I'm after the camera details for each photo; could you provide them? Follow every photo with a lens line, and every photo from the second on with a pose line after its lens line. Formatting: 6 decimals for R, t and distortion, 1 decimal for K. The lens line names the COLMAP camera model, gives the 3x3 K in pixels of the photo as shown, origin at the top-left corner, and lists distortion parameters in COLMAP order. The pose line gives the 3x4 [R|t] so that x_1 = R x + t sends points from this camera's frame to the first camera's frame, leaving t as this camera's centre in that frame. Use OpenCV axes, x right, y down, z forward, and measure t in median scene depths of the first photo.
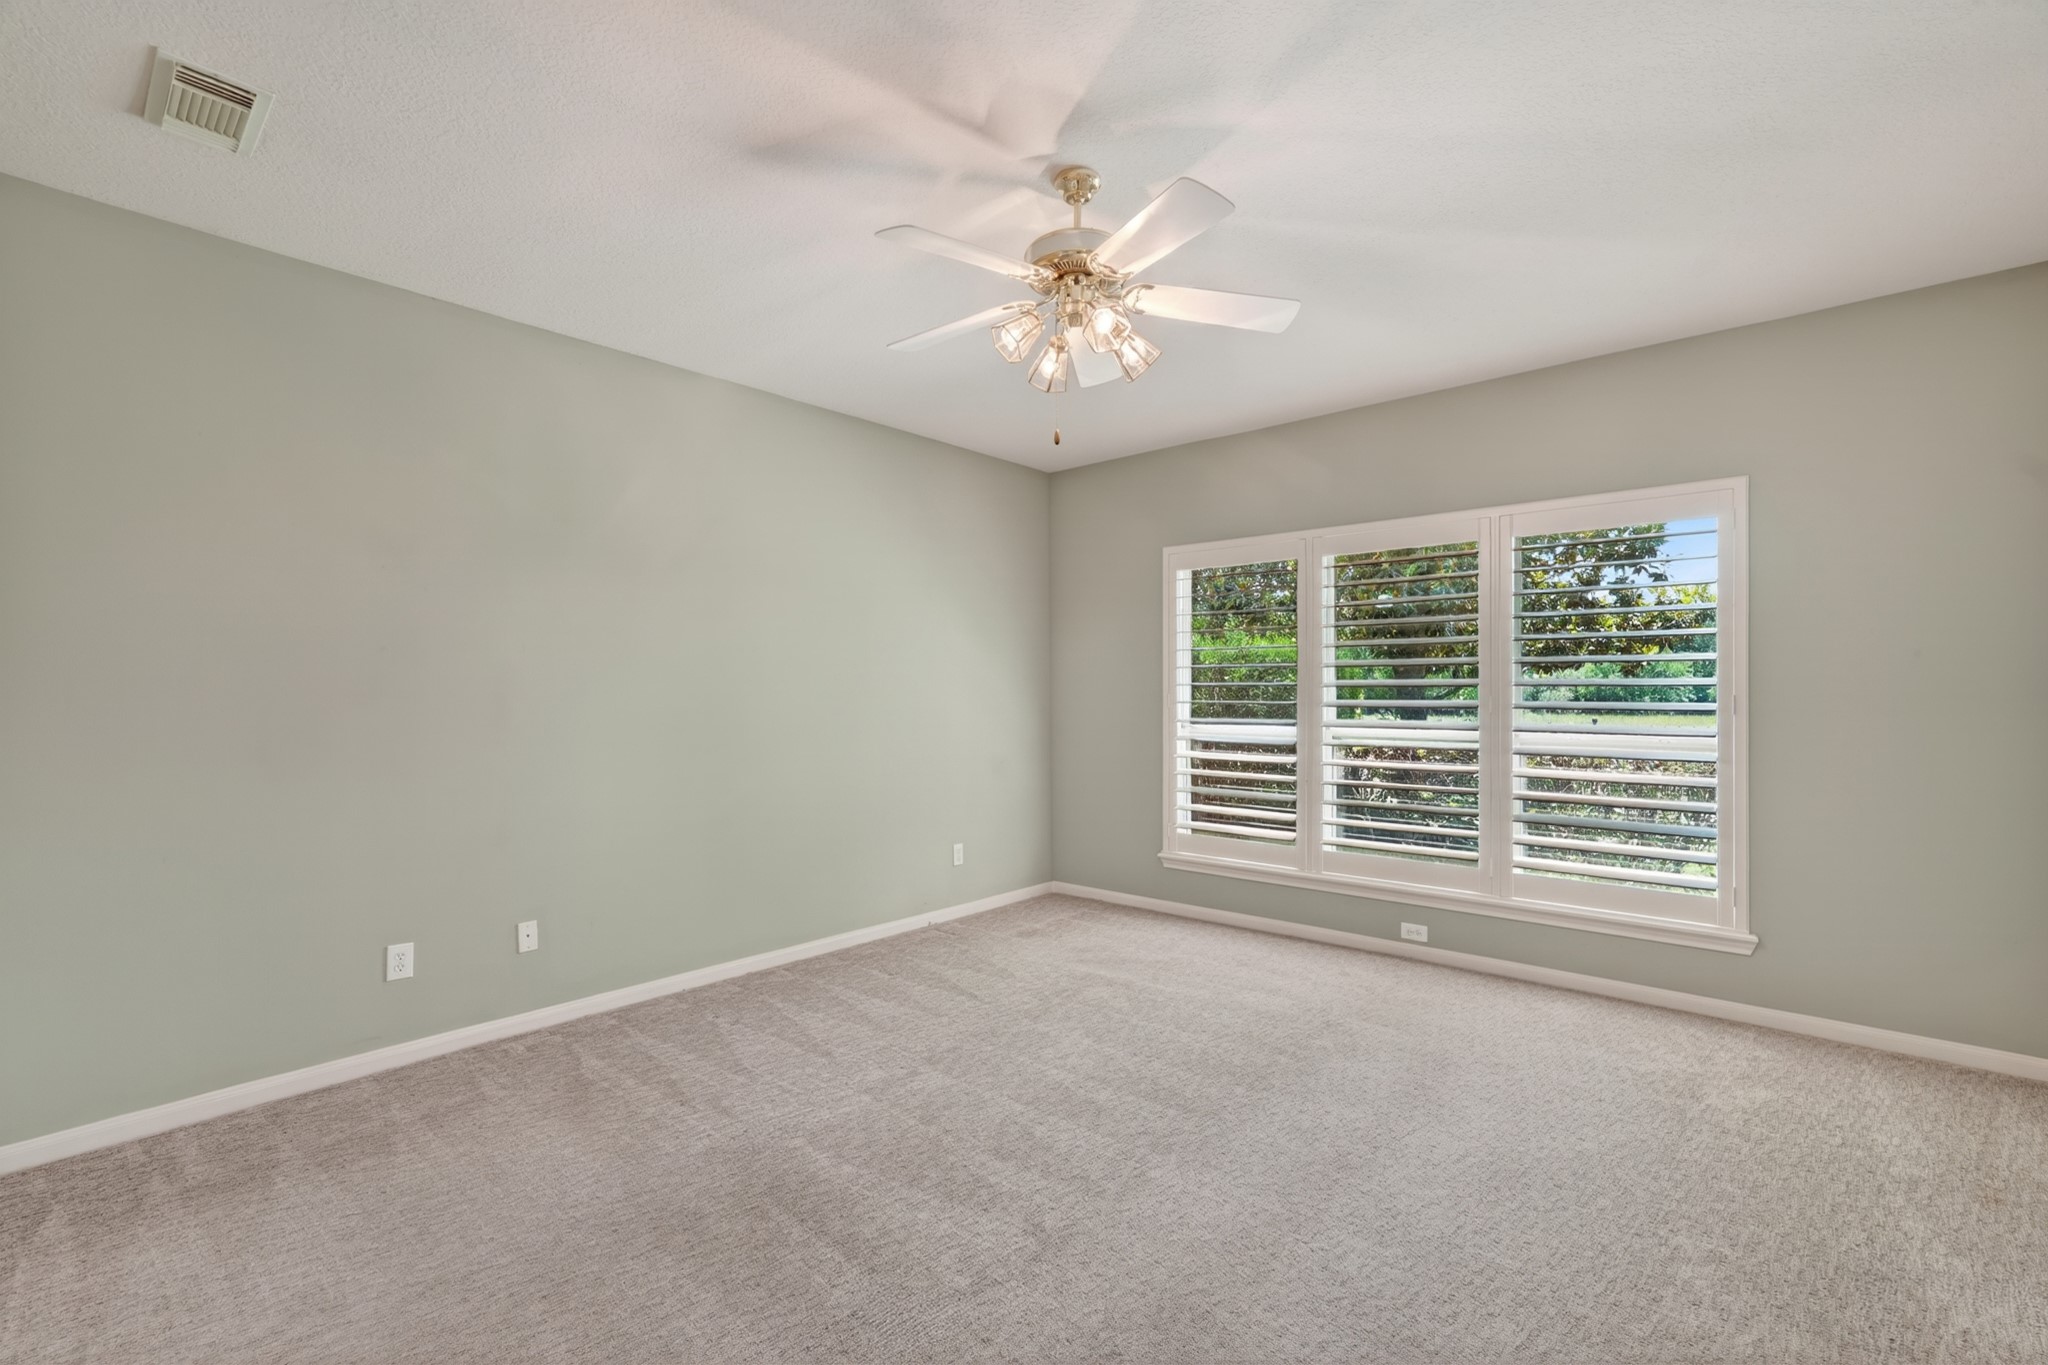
lens RADIAL K [[902.8, 0, 1015.1], [0, 902.8, 692.0], [0, 0, 1]] dist [-0.001463, 0.001118]
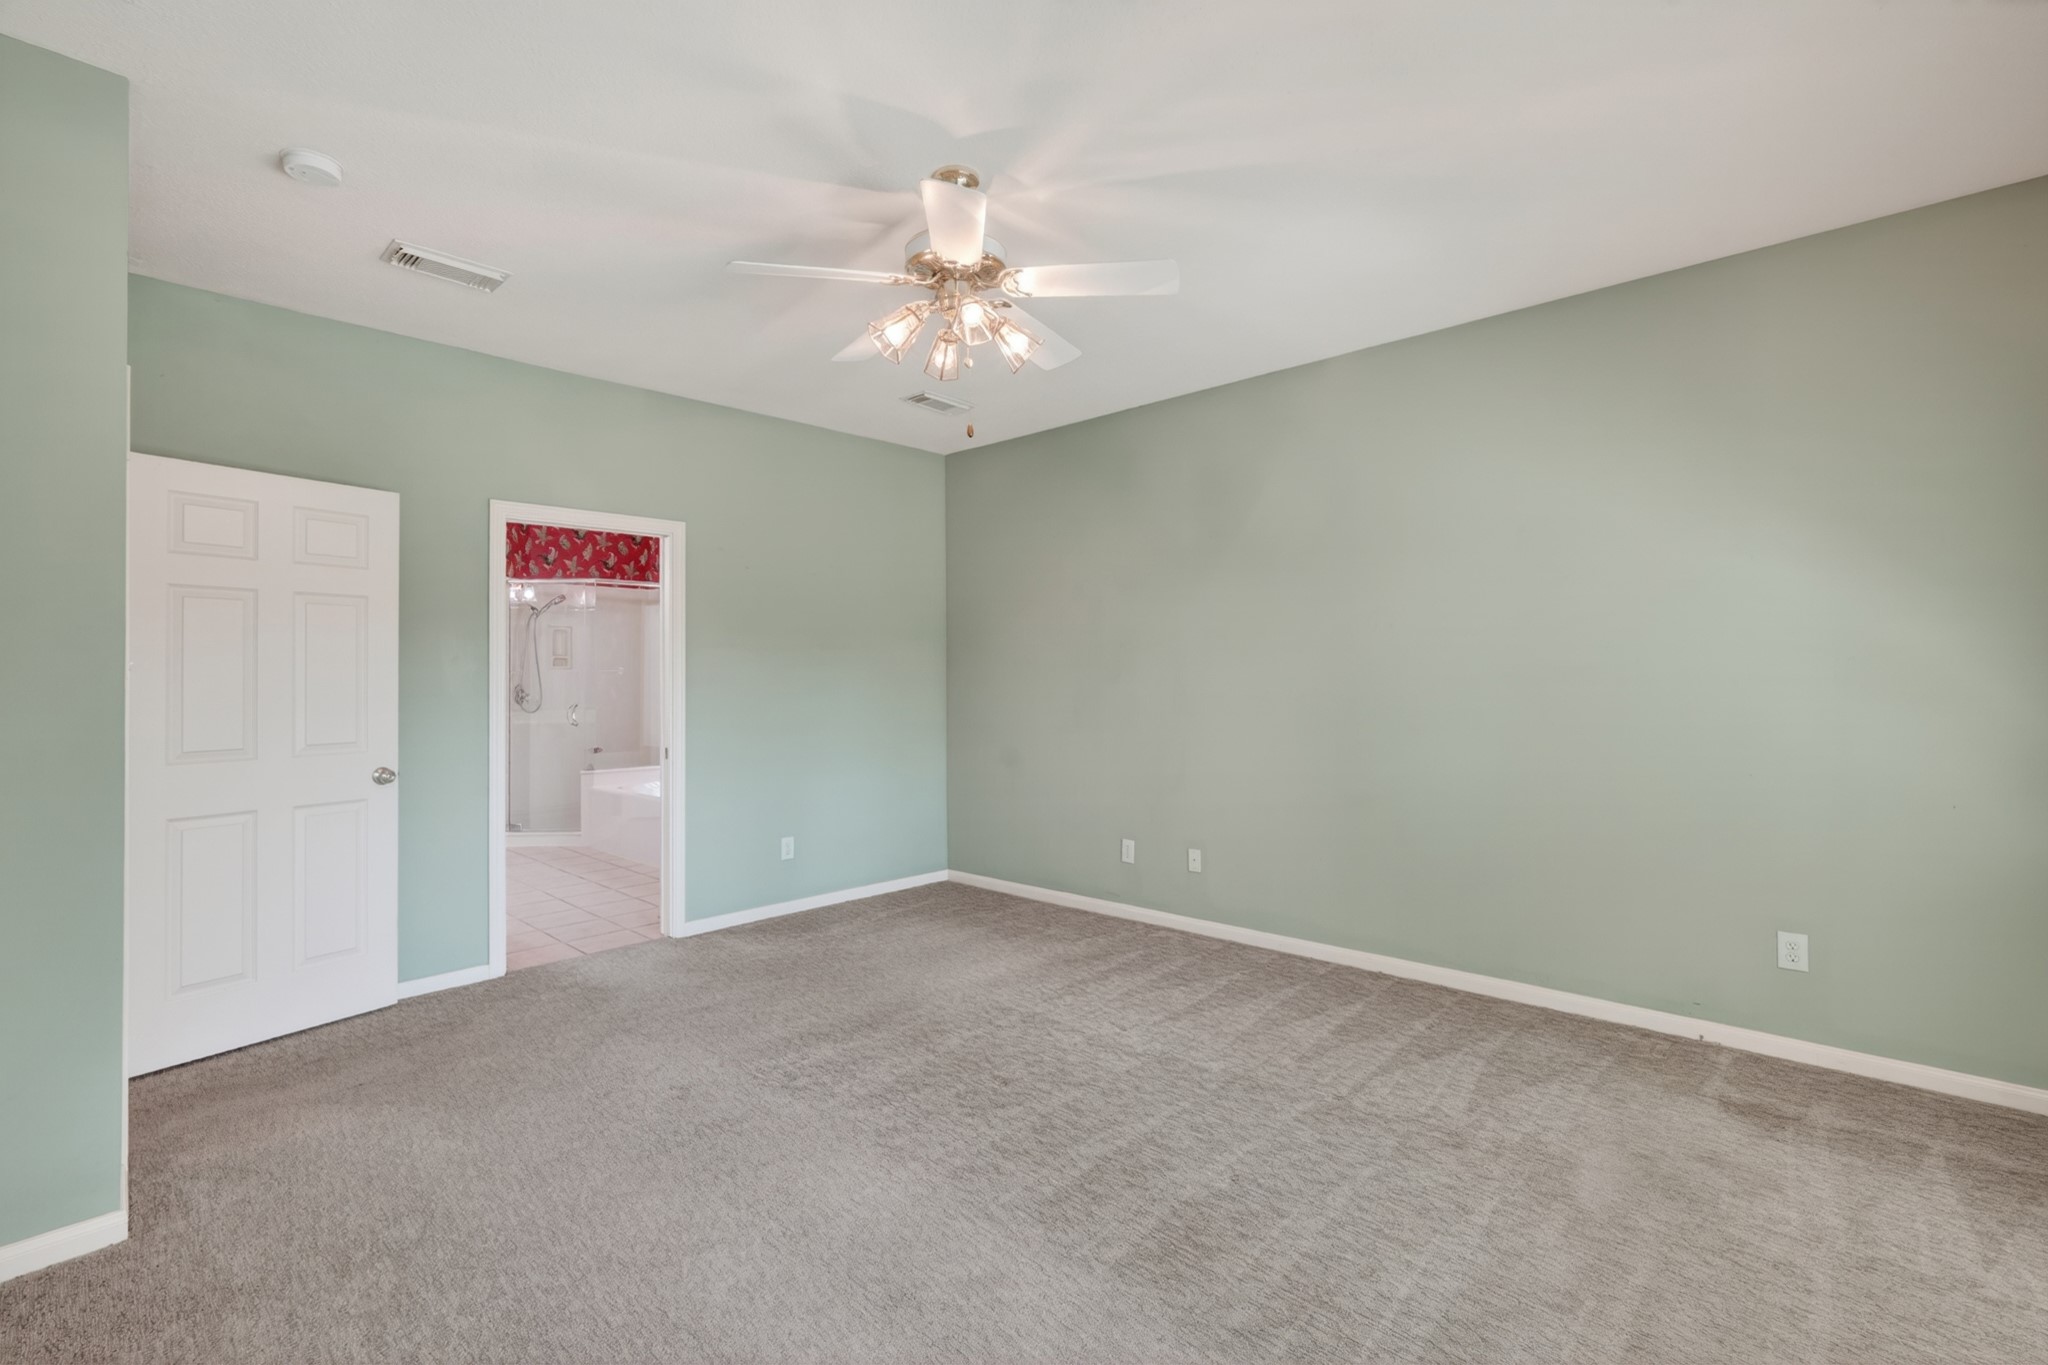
lens RADIAL K [[902.8, 0, 1015.0], [0, 902.8, 676.0], [0, 0, 1]] dist [-0.001463, 0.001118]
pose [[-0.031346, -0.000610, -0.999508, 0.774443], [0.011331, 0.999935, -0.000965, 0.002037], [0.999444, -0.011356, -0.031337, 0.783261]]
